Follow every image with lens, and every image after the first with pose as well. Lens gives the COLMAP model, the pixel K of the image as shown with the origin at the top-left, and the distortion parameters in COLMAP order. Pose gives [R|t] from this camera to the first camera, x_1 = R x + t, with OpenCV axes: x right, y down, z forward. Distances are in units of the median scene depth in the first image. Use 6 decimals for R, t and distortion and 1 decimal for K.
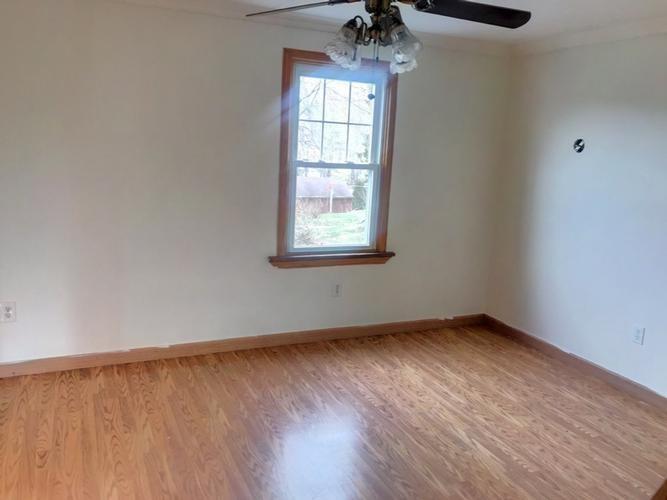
lens RADIAL K [[544.1, 0, 333.5], [0, 544.1, 250.0], [0, 0, 1]] dist [0.088053, -0.099902]
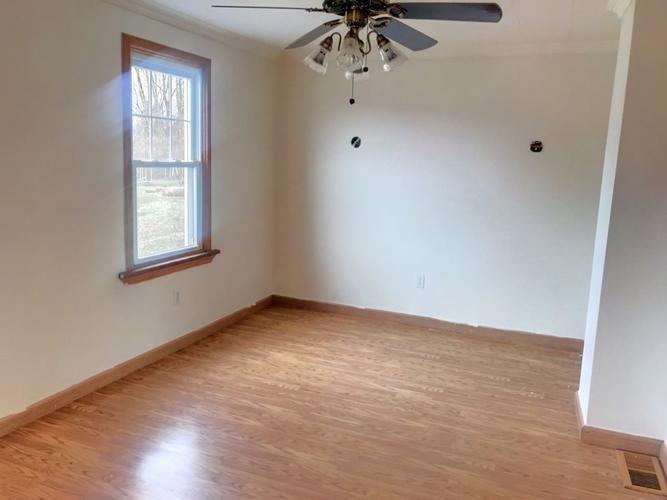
lens RADIAL K [[544.1, 0, 333.5], [0, 544.1, 250.0], [0, 0, 1]] dist [0.088053, -0.099902]
pose [[0.739958, -0.142203, 0.657450, -0.440591], [0.131423, 0.989125, 0.066027, -0.037113], [-0.659690, 0.037547, 0.750600, 0.121398]]
